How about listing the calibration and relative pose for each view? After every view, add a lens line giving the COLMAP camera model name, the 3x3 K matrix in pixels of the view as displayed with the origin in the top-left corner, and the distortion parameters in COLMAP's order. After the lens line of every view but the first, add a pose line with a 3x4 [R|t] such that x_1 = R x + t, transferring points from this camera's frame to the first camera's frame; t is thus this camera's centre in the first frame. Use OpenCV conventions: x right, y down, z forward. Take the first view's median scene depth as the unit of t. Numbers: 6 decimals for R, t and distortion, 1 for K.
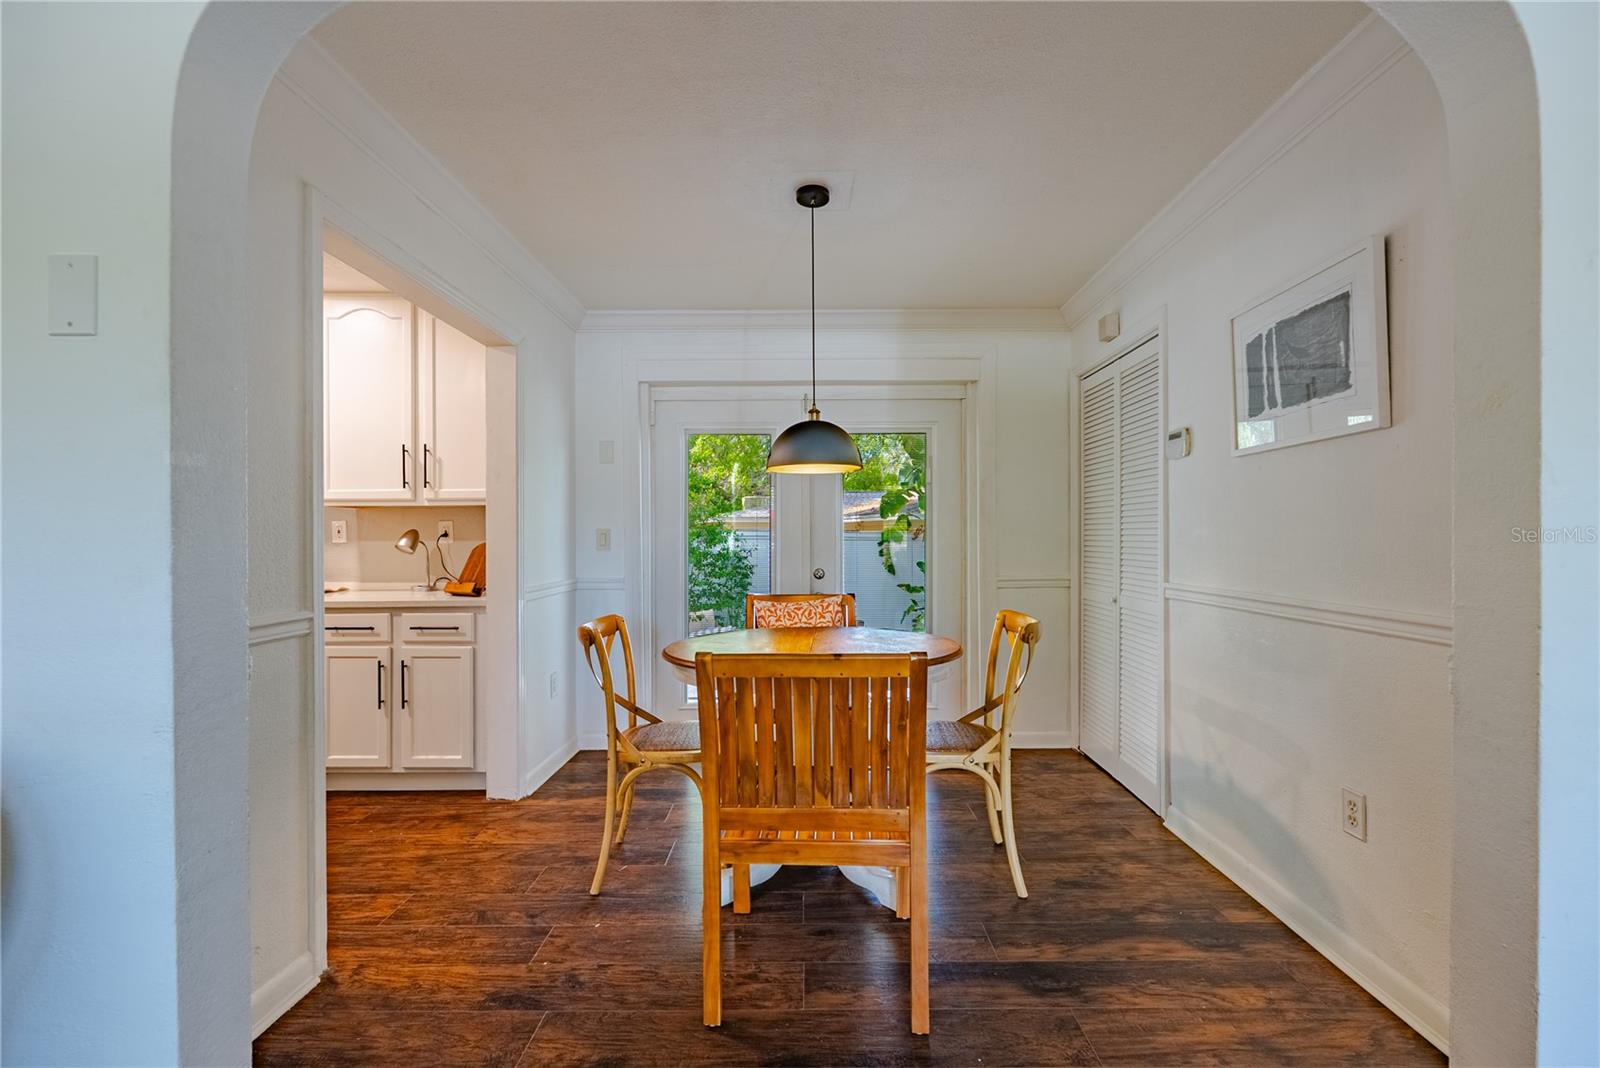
lens RADIAL K [[703.3, 0, 801.4], [0, 703.3, 536.0], [0, 0, 1]] dist [-0.003909, 0.000758]
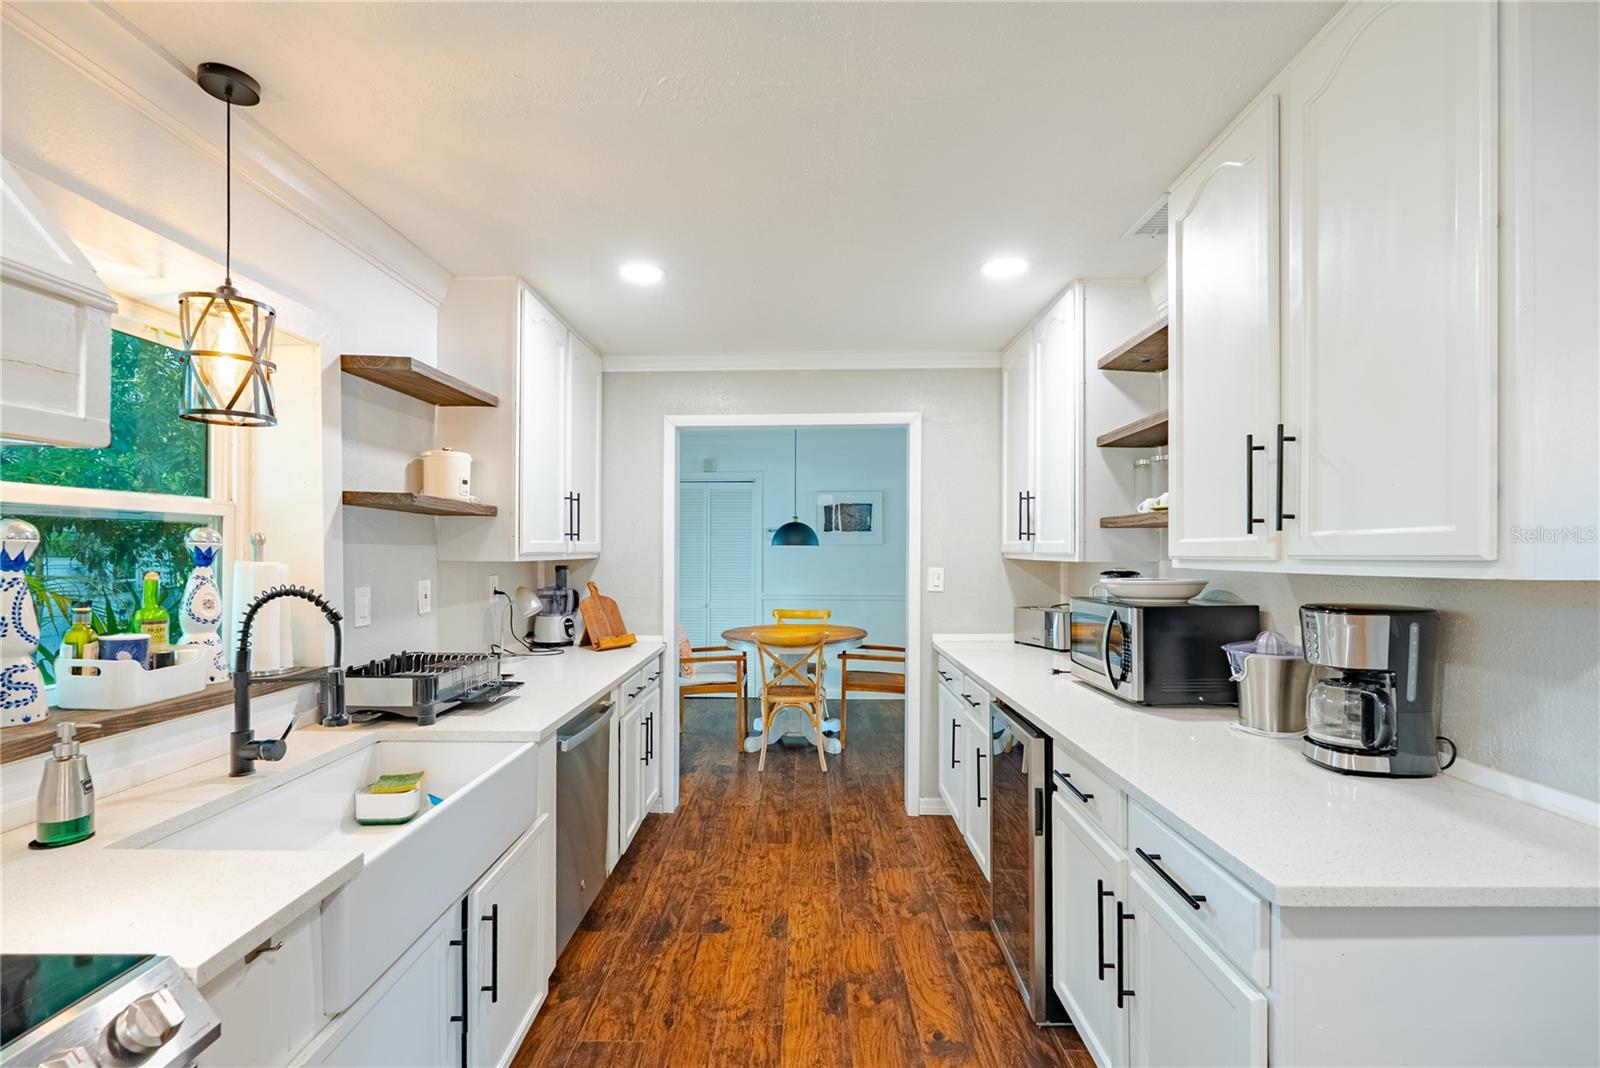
lens RADIAL K [[703.3, 0, 793.9], [0, 703.3, 544.4], [0, 0, 1]] dist [-0.003909, 0.000758]
pose [[0.017805, 0.011355, 0.999777, -1.604956], [-0.005111, 0.999923, -0.011266, -0.060532], [-0.999828, -0.004909, 0.017862, 0.769875]]
